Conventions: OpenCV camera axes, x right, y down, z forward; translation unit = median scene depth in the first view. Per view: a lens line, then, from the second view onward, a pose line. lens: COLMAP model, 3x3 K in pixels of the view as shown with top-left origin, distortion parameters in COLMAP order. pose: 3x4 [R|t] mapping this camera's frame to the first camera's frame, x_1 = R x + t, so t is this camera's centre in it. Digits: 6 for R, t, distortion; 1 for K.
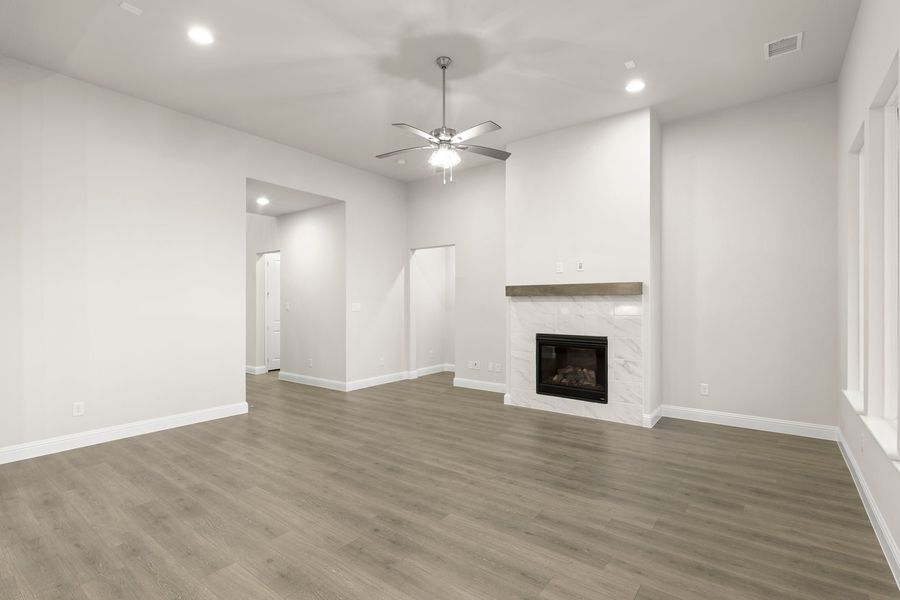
lens RADIAL K [[414.2, 0, 450.0], [0, 414.2, 300.0], [0, 0, 1]] dist [0.000248, -0.000001]
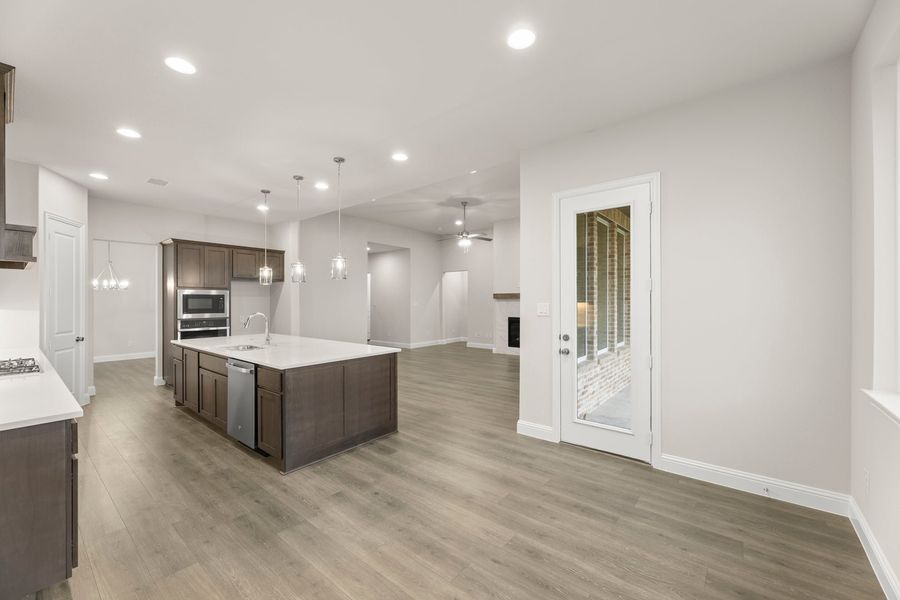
lens RADIAL K [[359.6, 0, 450.0], [0, 359.6, 300.0], [0, 0, 1]] dist [0.001197, 0.000132]
pose [[0.999697, 0.000520, -0.024606, -0.032305], [-0.000488, 0.999999, 0.001283, -0.005215], [0.024606, -0.001271, 0.999696, -0.755392]]
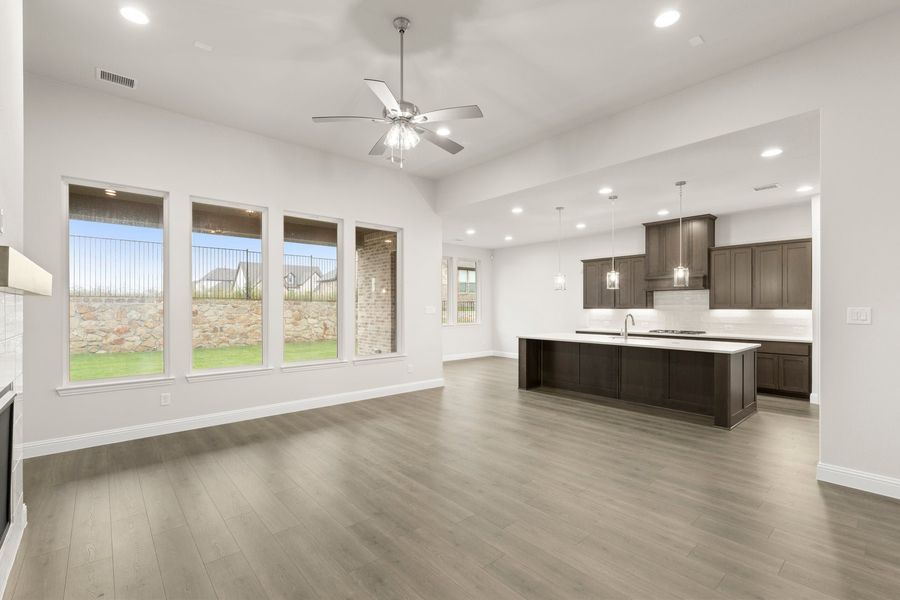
lens RADIAL K [[414.2, 0, 450.0], [0, 414.2, 300.0], [0, 0, 1]] dist [0.000248, -0.000001]
pose [[-0.982577, 0.006498, 0.185740, -0.180063], [0.003165, 0.999829, -0.018235, 0.003991], [-0.185826, -0.017329, -0.982430, 1.223387]]
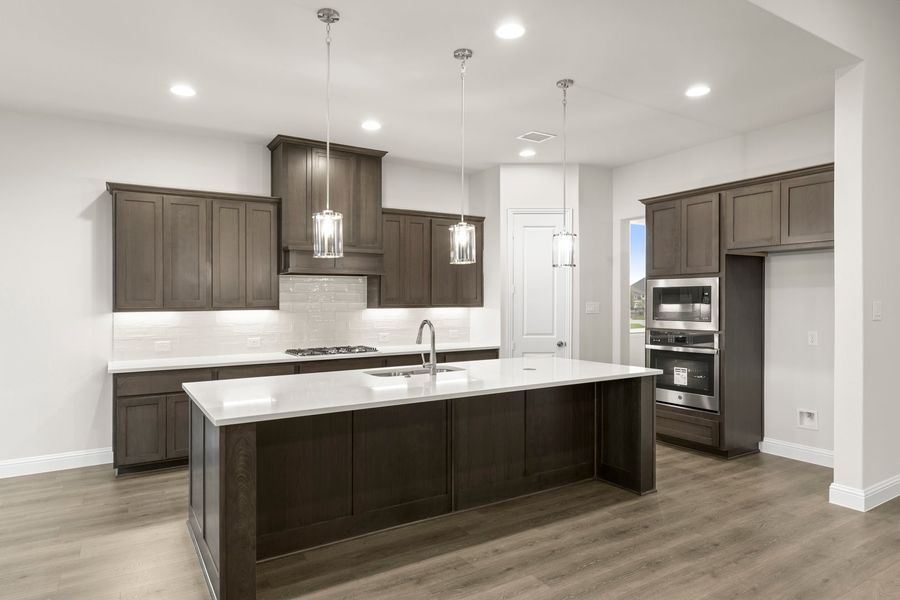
lens RADIAL K [[545.8, 0, 450.0], [0, 545.8, 300.0], [0, 0, 1]] dist [0.001240, 0.000116]
pose [[-0.345548, 0.002274, -0.938398, 0.197745], [0.010708, 0.999942, -0.001520, -0.000981], [0.938340, -0.010574, -0.345552, 0.268273]]
